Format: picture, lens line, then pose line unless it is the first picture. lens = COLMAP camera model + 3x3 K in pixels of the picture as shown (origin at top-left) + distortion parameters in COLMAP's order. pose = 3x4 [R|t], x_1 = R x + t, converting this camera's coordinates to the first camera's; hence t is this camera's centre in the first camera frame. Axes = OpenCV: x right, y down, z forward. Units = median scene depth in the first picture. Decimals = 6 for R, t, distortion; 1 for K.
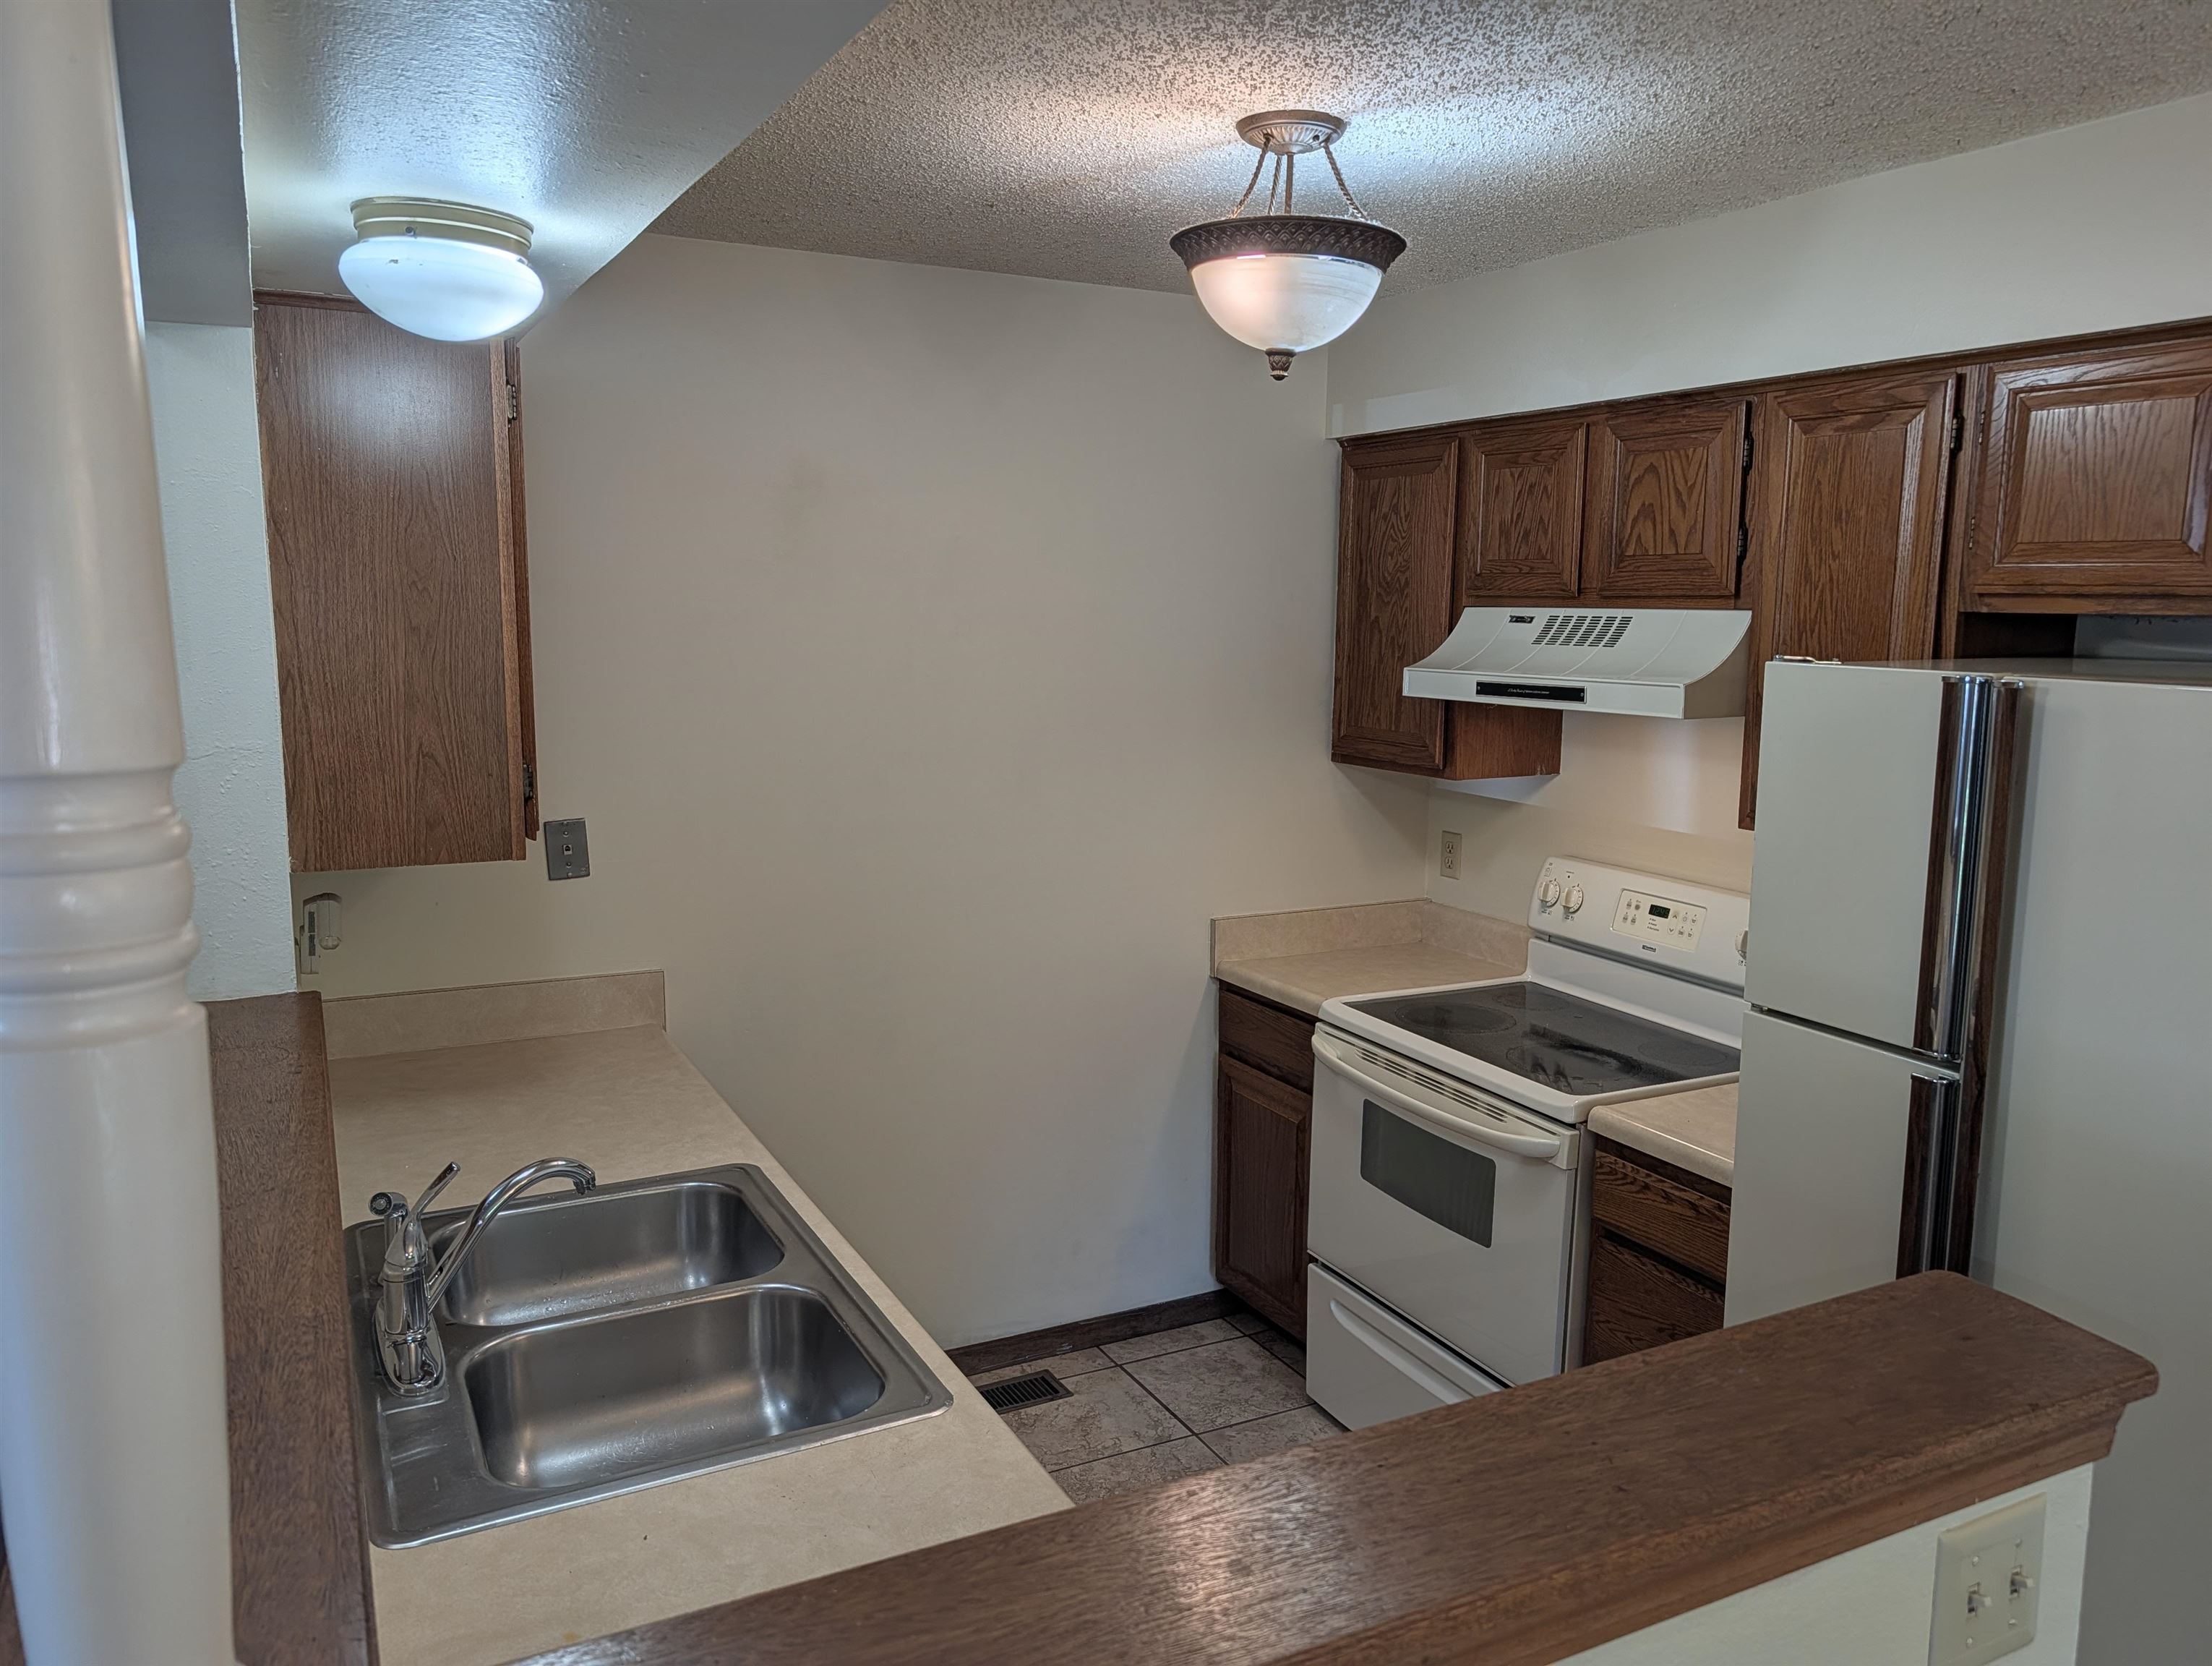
lens RADIAL K [[1589.0, 0, 1124.1], [0, 1589.0, 848.5], [0, 0, 1]] dist [0.004333, 0.006041]
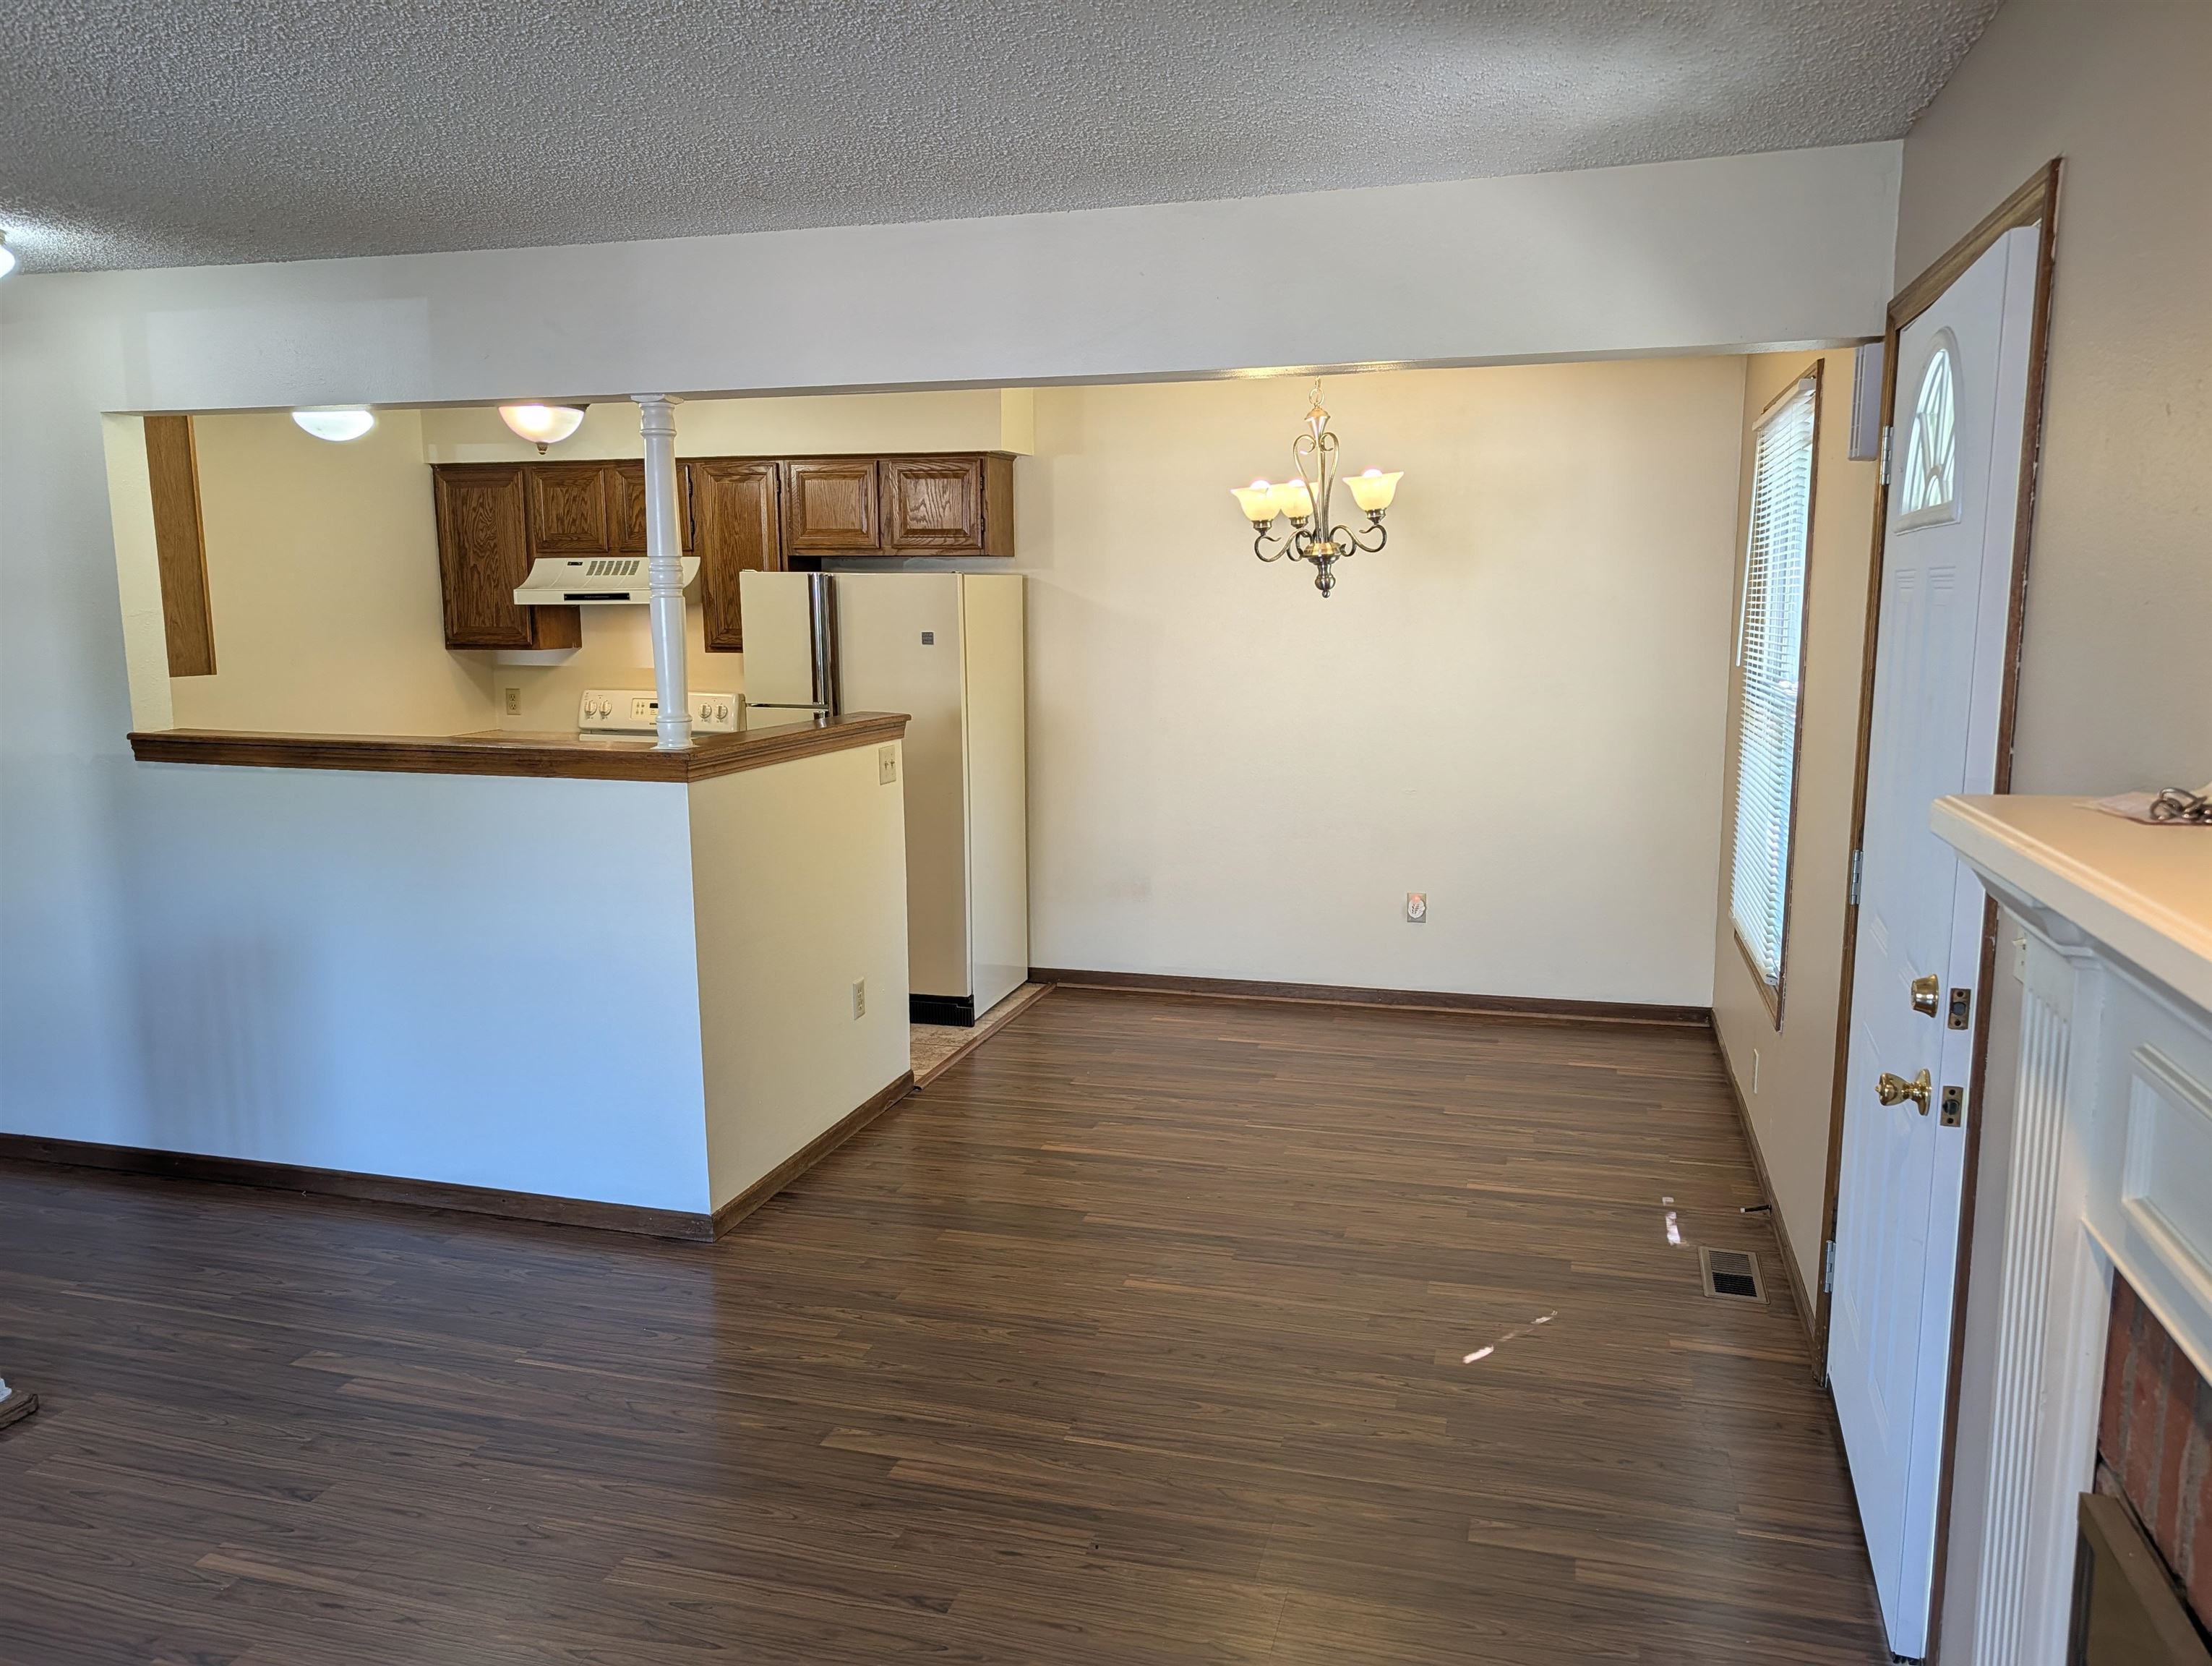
lens RADIAL K [[1589.0, 0, 1117.4], [0, 1589.0, 832.5], [0, 0, 1]] dist [0.004333, 0.006041]
pose [[0.689414, -0.120580, 0.714261, -0.753305], [0.120431, 0.991404, 0.051125, 0.171979], [-0.714286, 0.050772, 0.698010, -0.869652]]
